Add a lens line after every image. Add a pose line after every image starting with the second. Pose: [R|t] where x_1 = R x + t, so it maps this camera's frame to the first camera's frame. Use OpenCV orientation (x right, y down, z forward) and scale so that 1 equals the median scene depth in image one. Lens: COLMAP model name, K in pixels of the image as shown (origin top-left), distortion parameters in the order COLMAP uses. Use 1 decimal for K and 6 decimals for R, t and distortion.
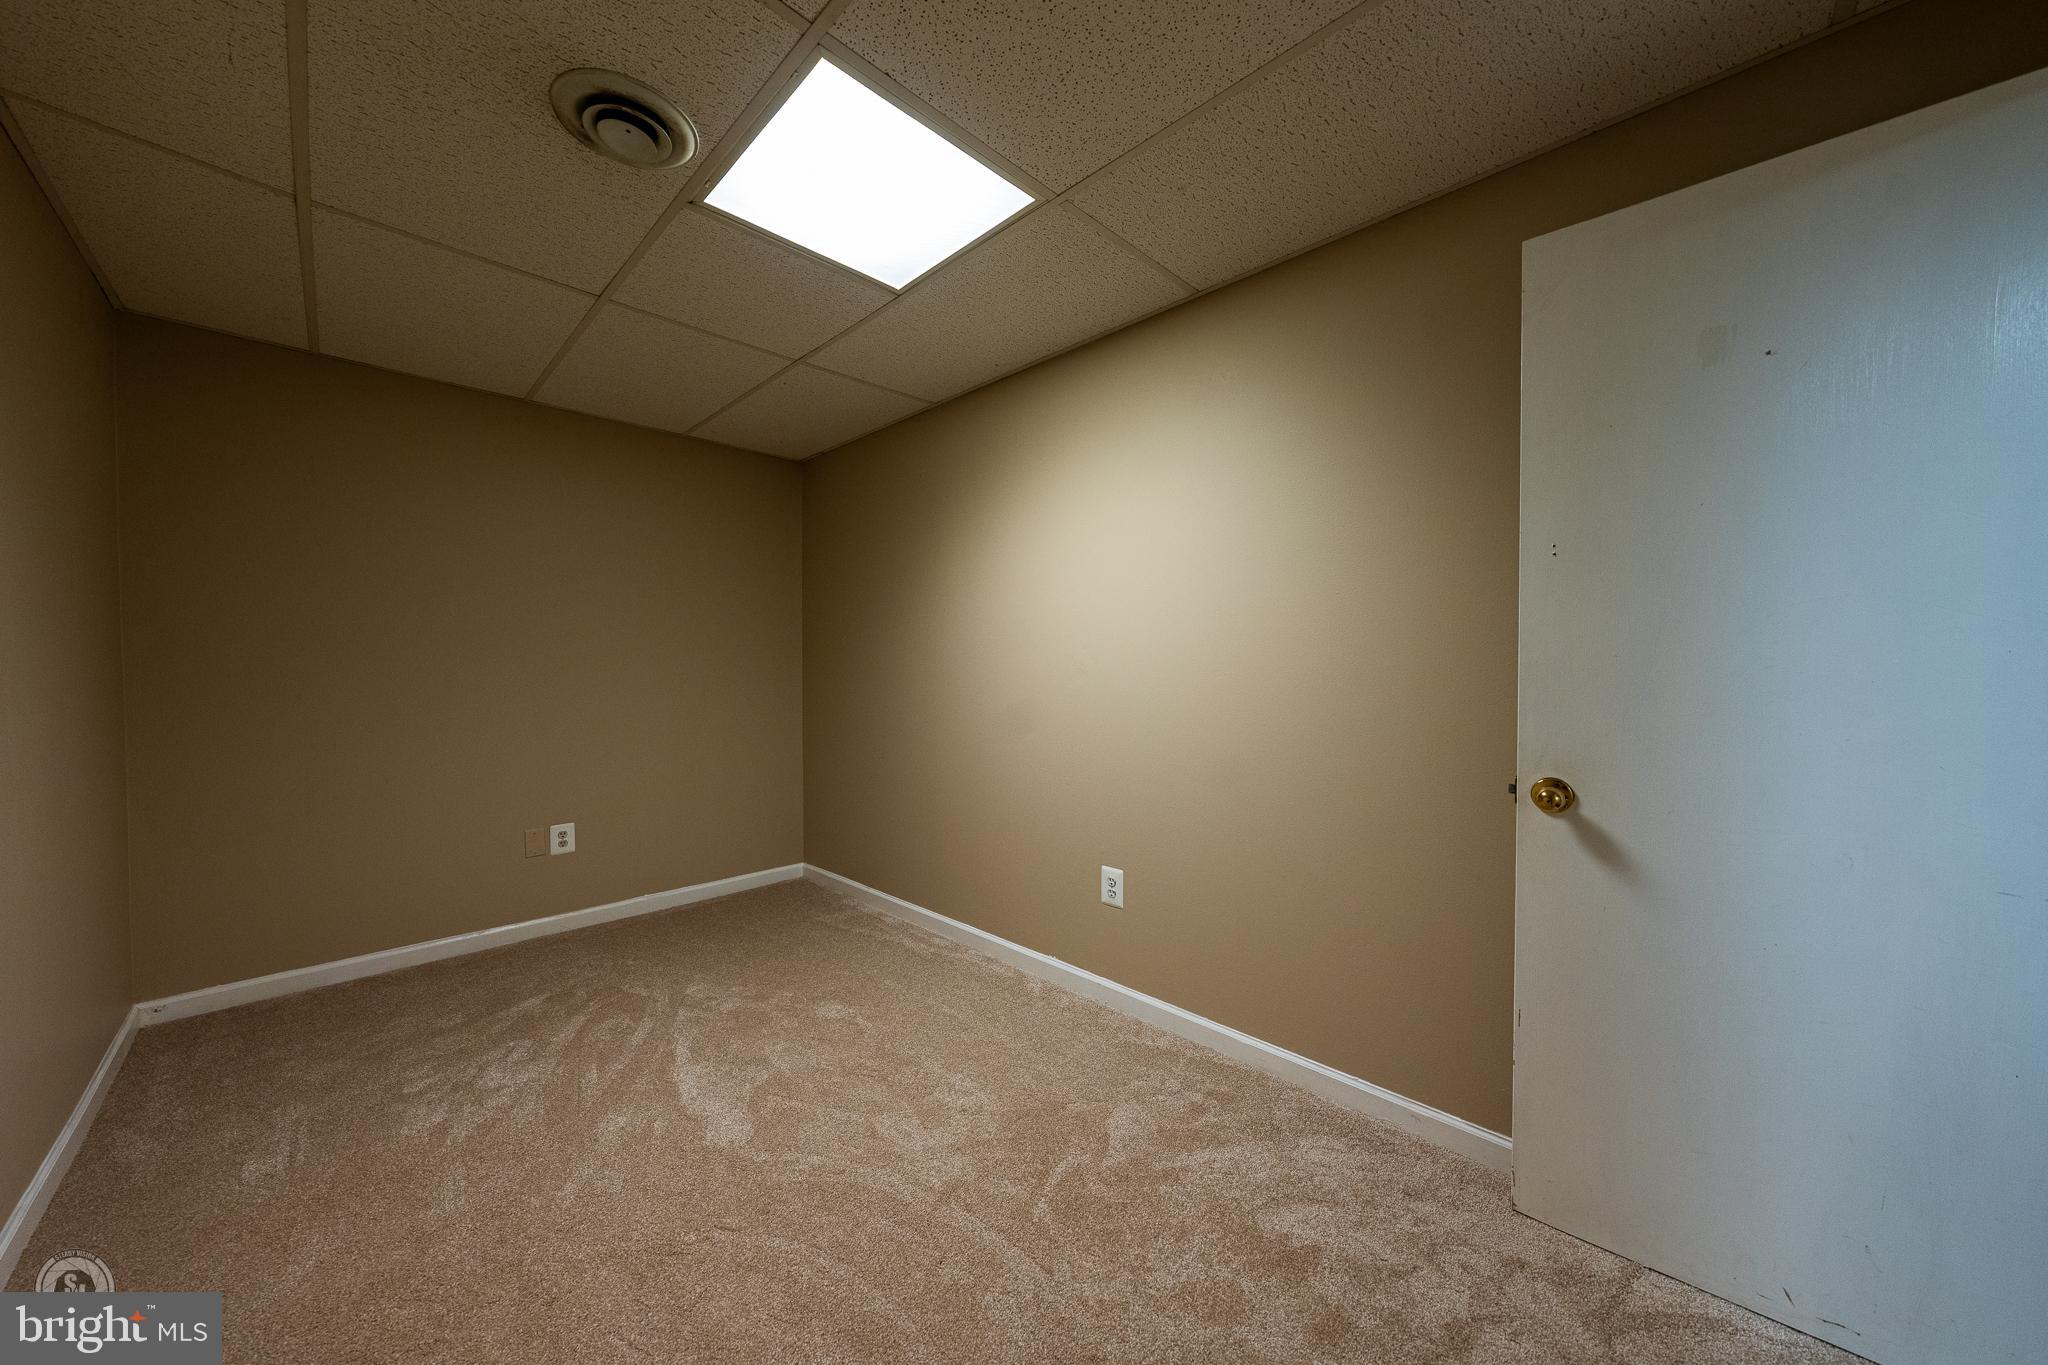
lens RADIAL K [[695.5, 0, 1022.1], [0, 695.5, 682.1], [0, 0, 1]] dist [-0.001574, -0.000118]
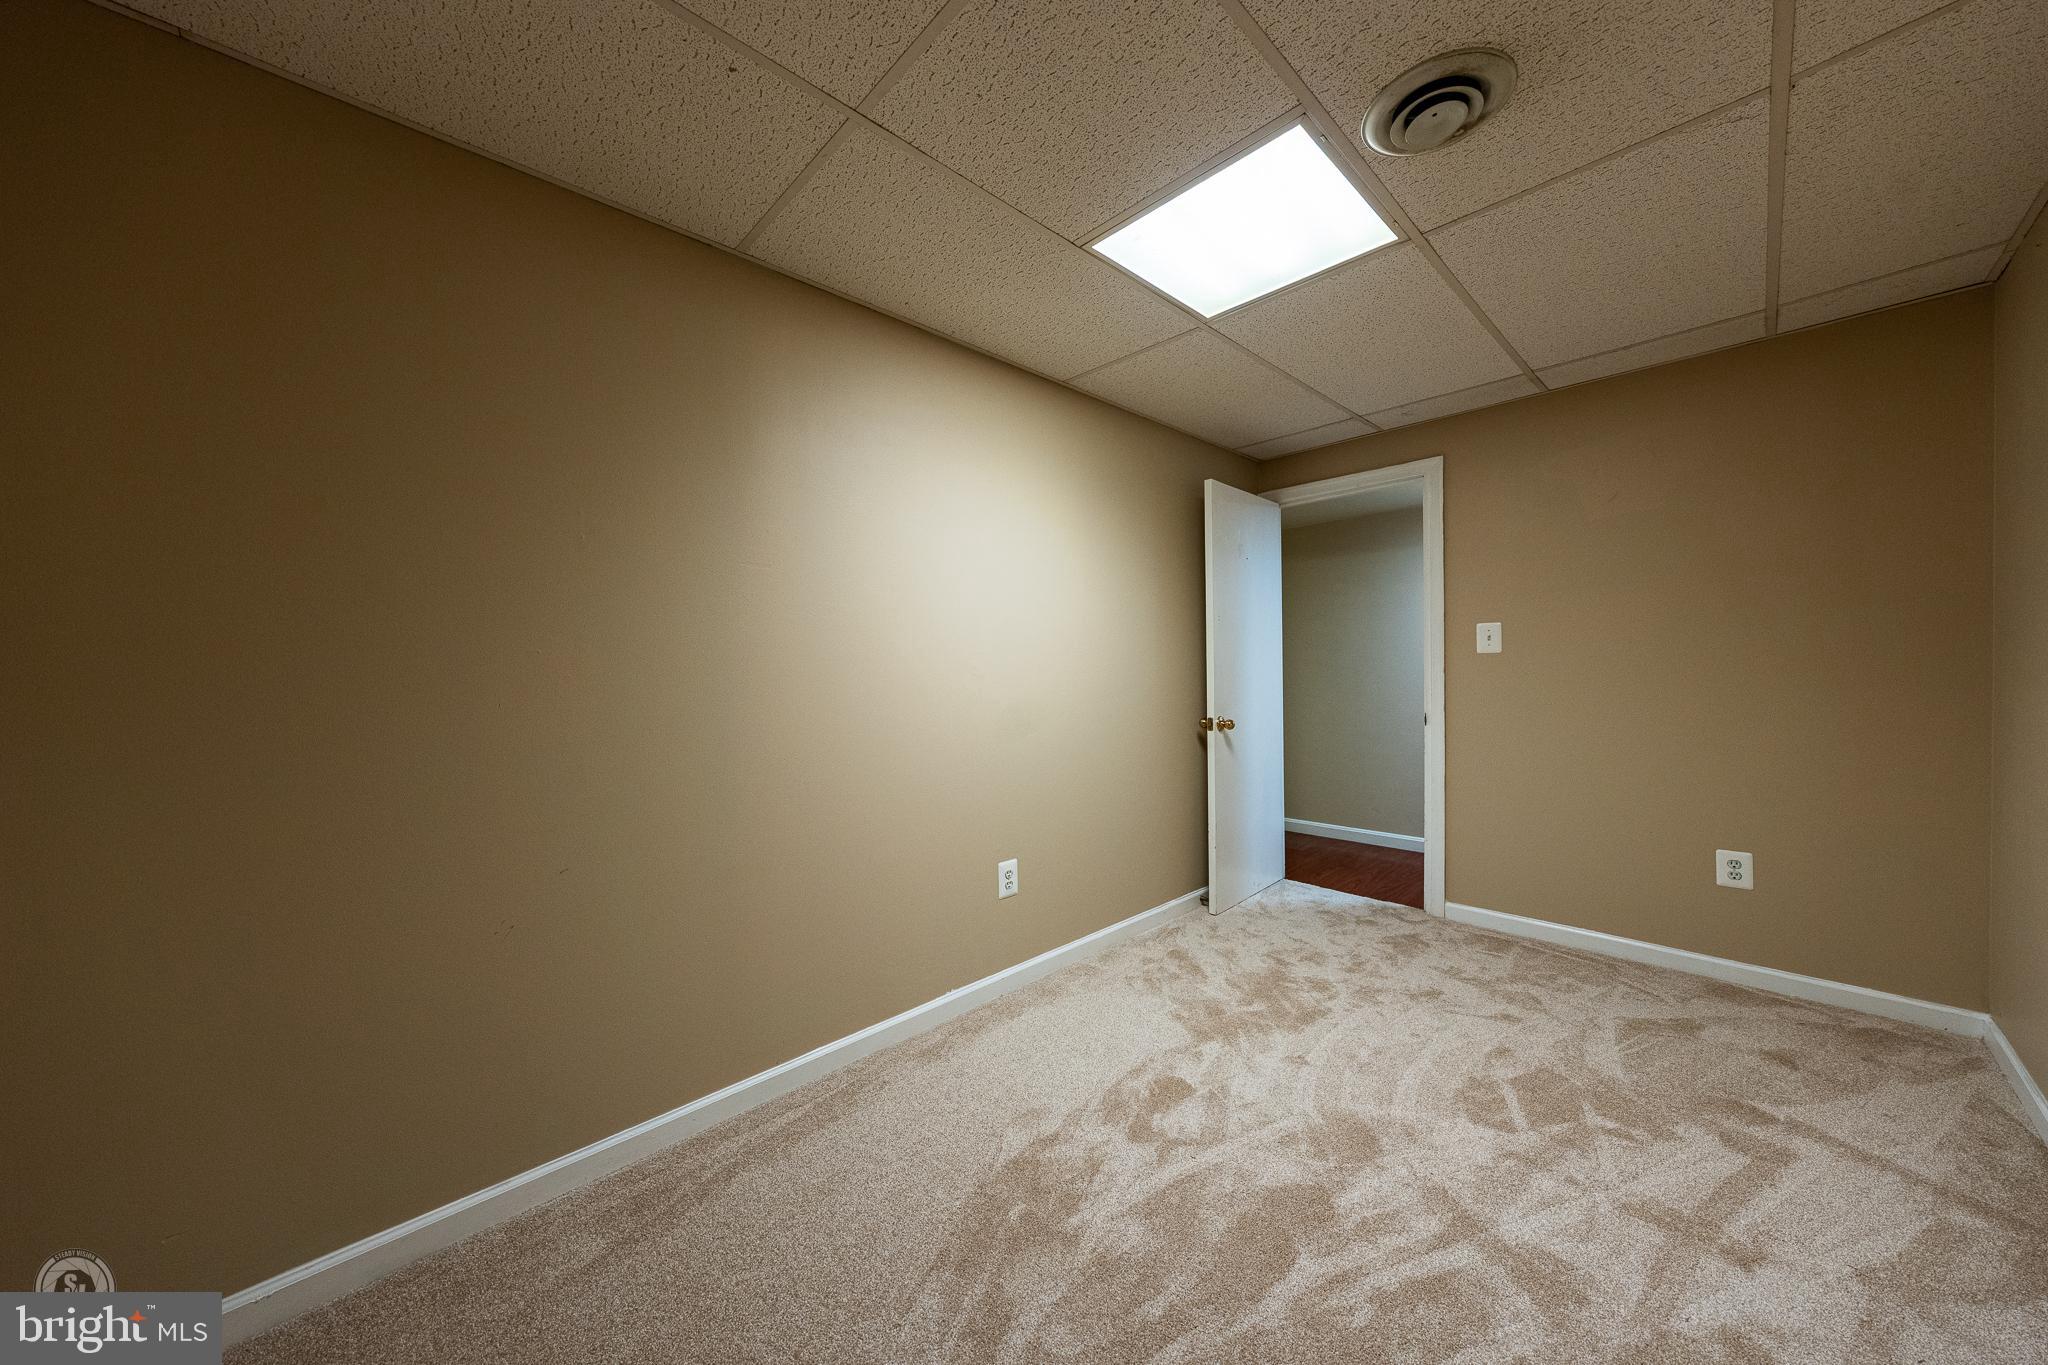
lens RADIAL K [[695.5, 0, 1022.1], [0, 695.5, 682.1], [0, 0, 1]] dist [-0.001574, -0.000118]
pose [[0.035195, -0.017962, 0.999219, -1.216209], [0.035399, 0.999233, 0.016715, -0.031358], [-0.998753, 0.034783, 0.035804, 1.215027]]
